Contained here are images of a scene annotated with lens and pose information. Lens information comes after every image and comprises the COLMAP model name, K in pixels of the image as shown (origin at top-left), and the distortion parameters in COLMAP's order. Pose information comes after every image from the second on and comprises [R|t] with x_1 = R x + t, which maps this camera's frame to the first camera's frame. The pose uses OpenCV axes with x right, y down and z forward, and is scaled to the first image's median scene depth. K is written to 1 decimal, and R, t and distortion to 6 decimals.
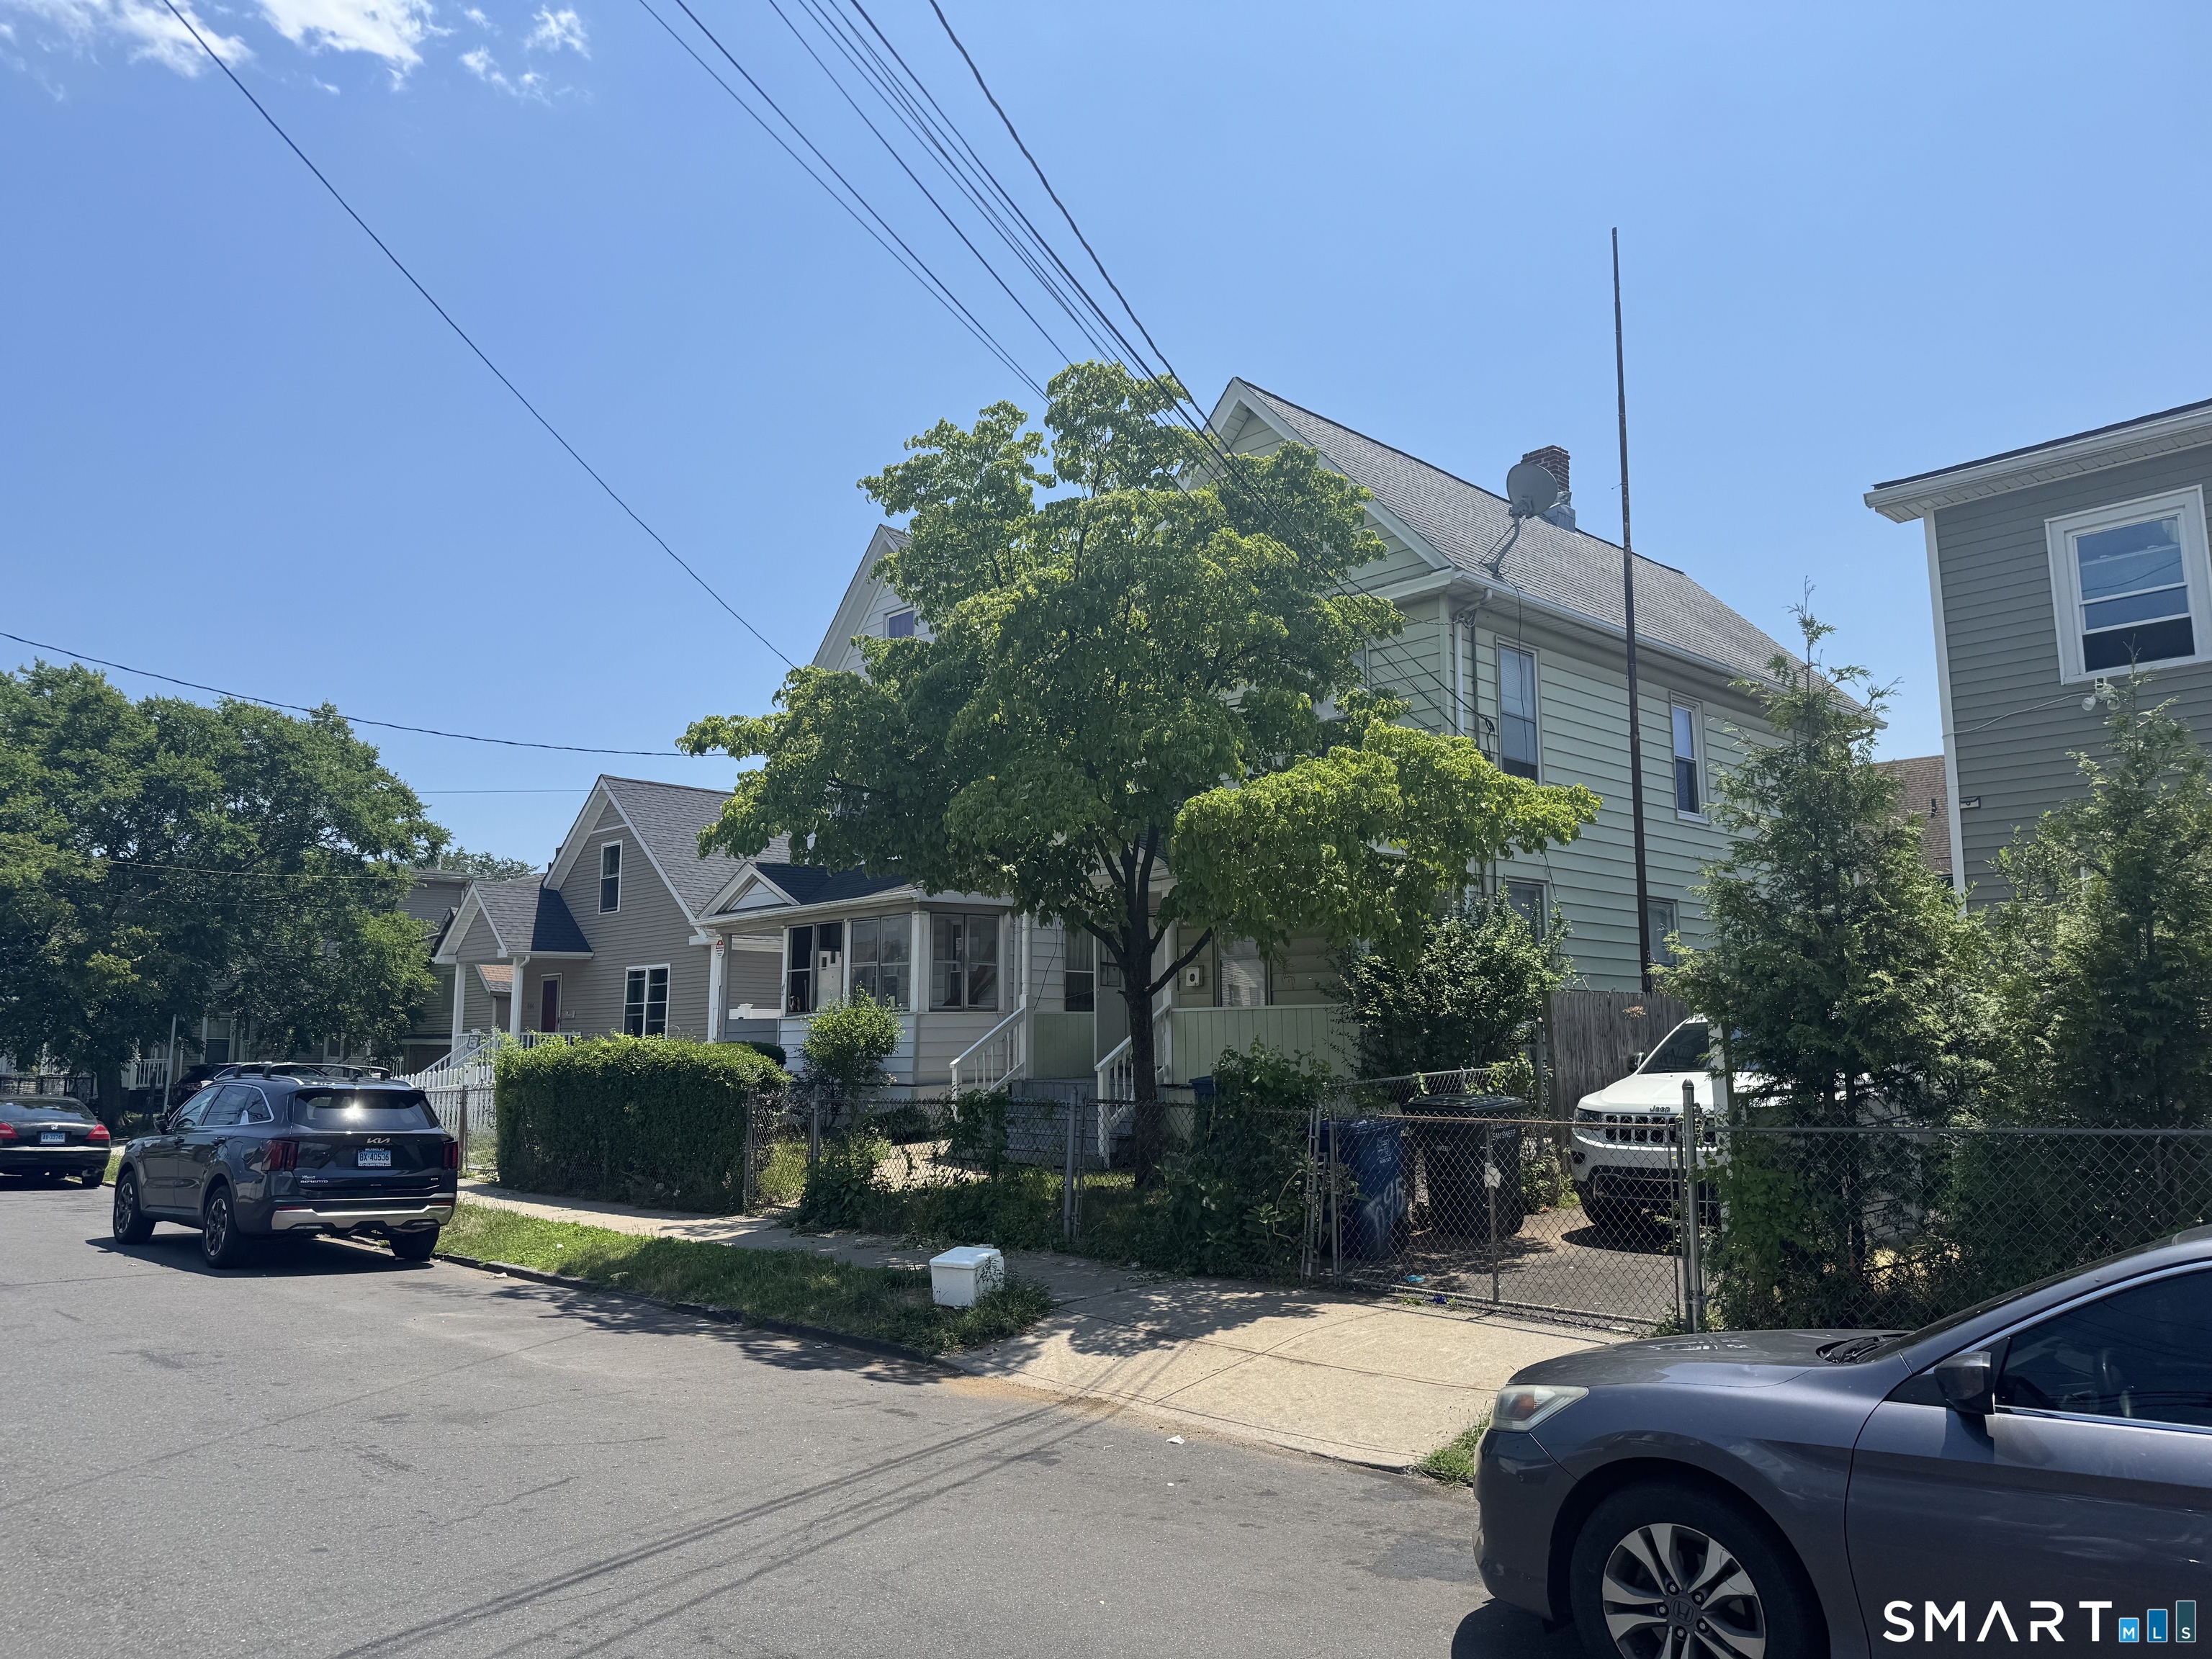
lens RADIAL K [[1521.1, 0, 1102.2], [0, 1521.1, 821.1], [0, 0, 1]] dist [0.067606, -0.025315]
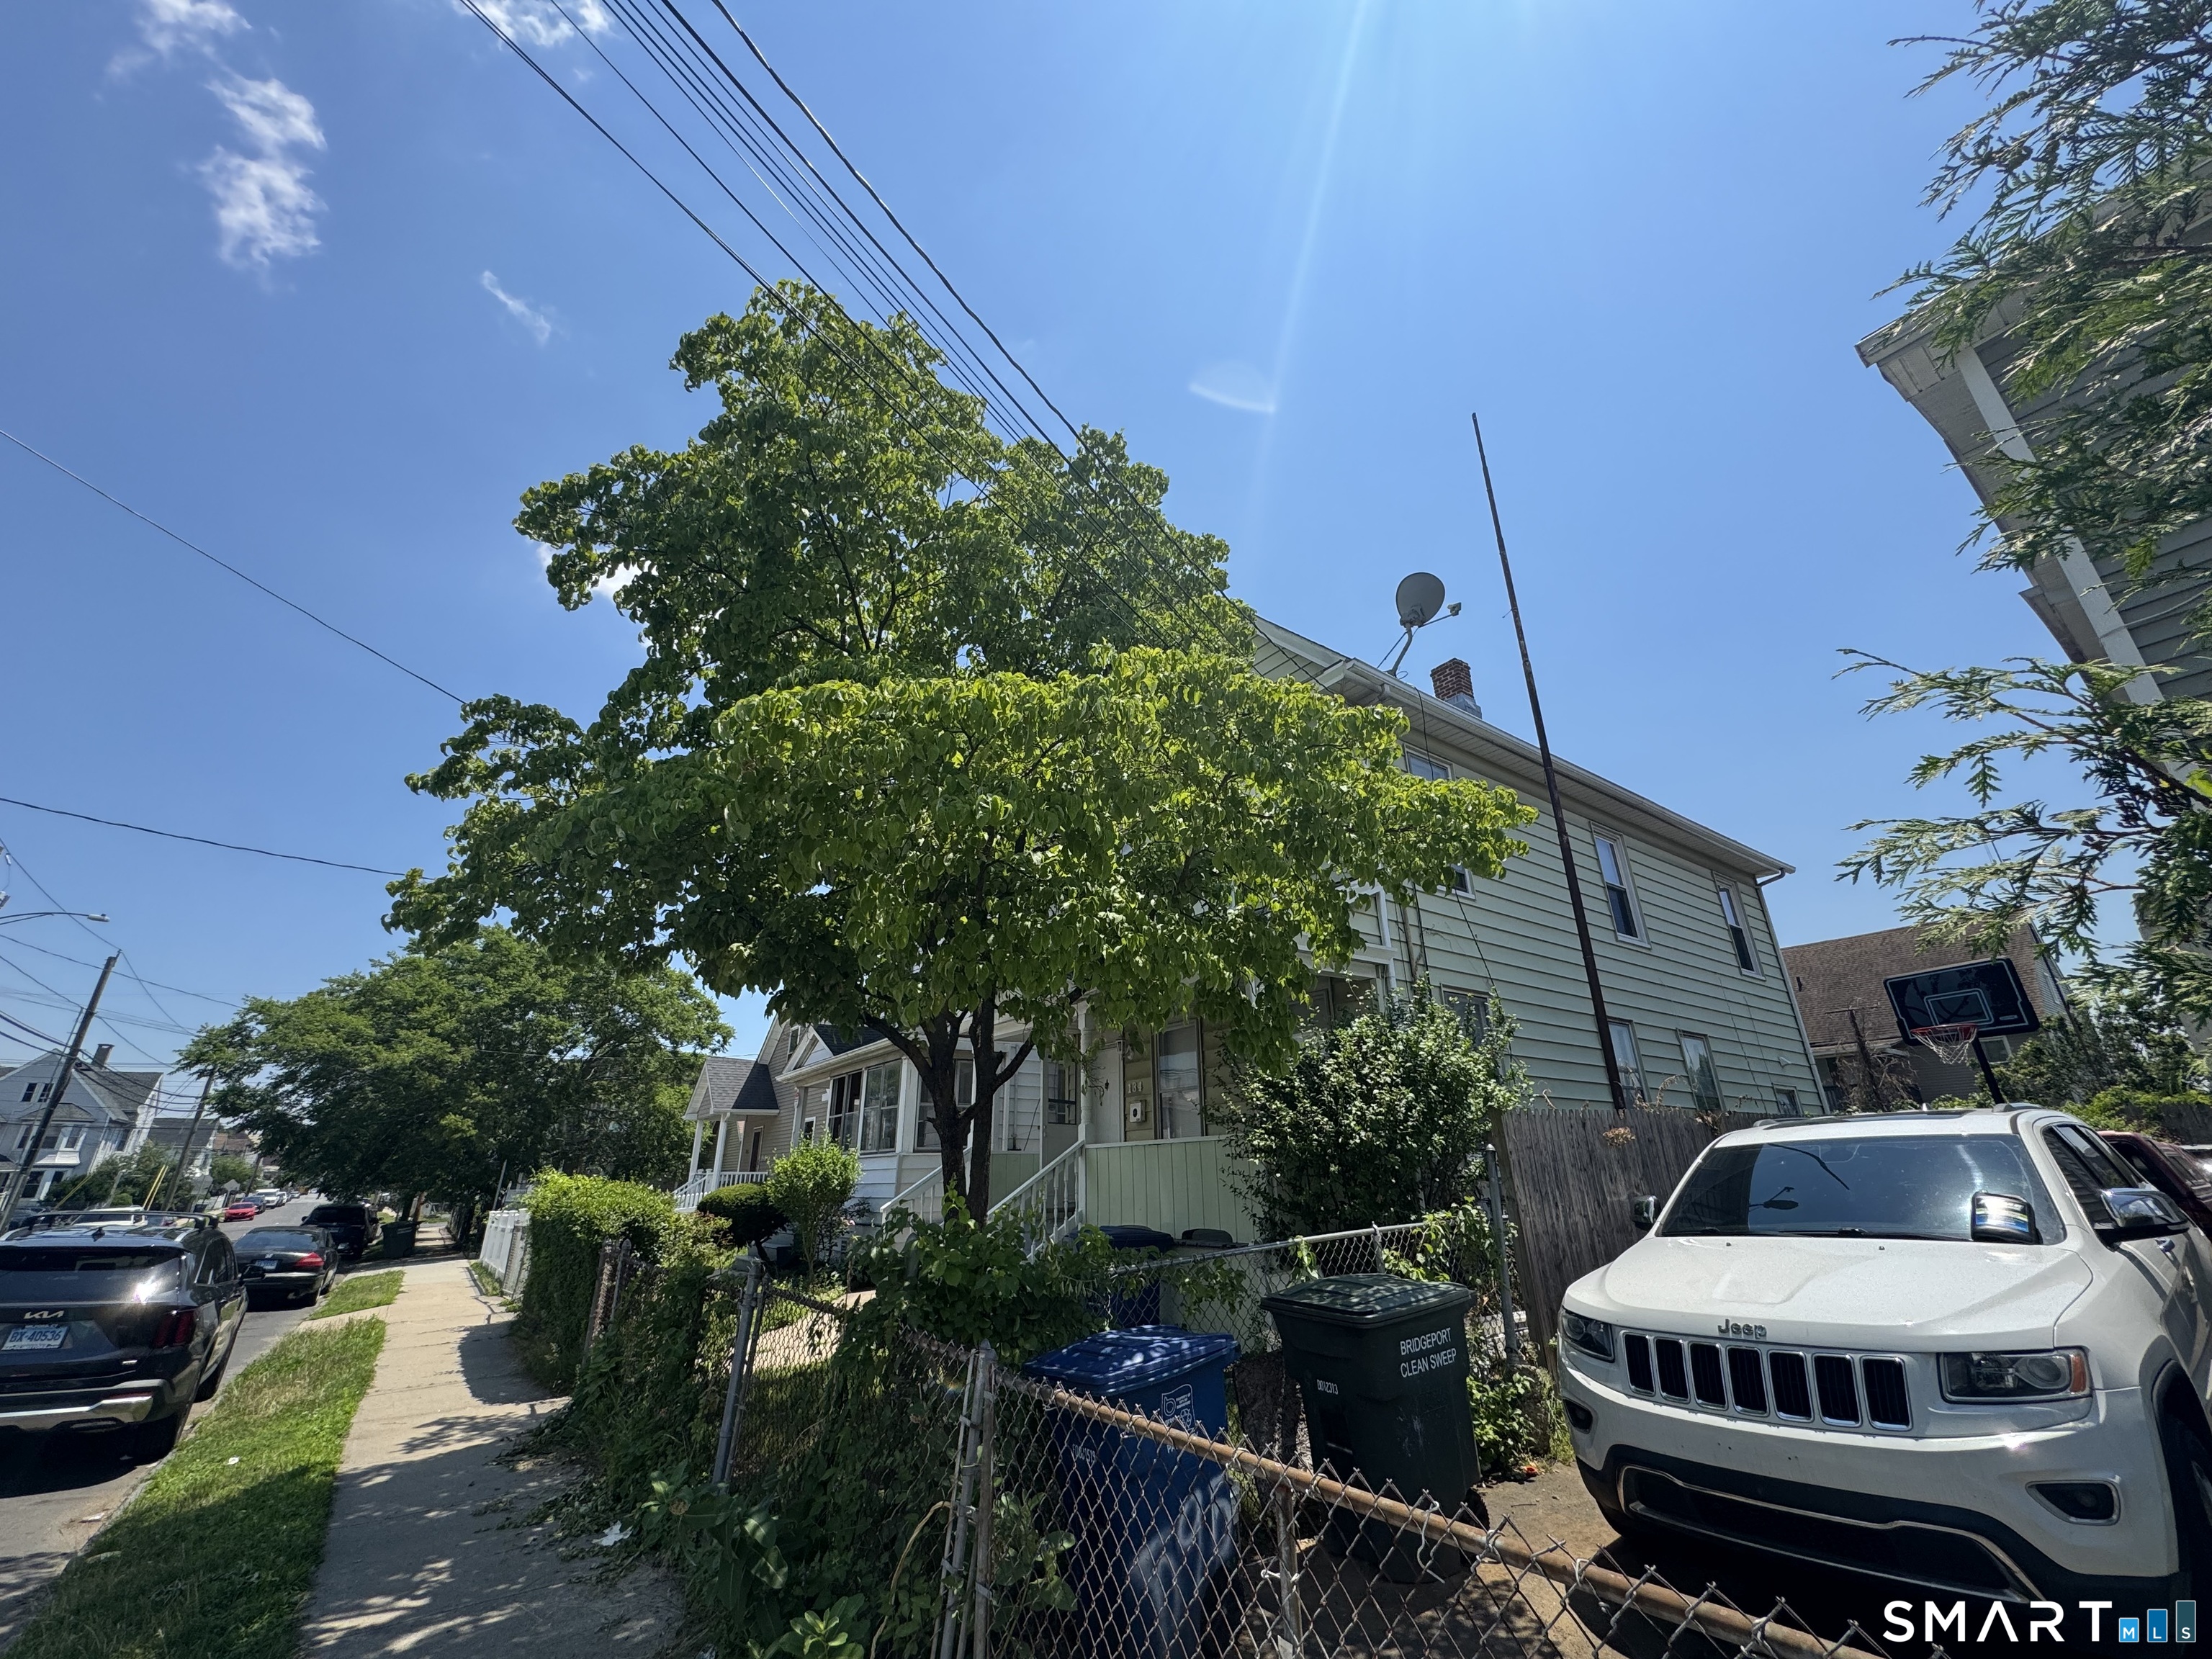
lens RADIAL K [[881.6, 0, 1109.3], [0, 881.6, 817.2], [0, 0, 1]] dist [-0.006176, 0.001740]
pose [[0.990867, -0.058092, -0.121685, 0.156192], [0.026985, 0.969613, -0.243153, 0.069294], [0.132112, 0.237648, 0.962325, 0.502035]]
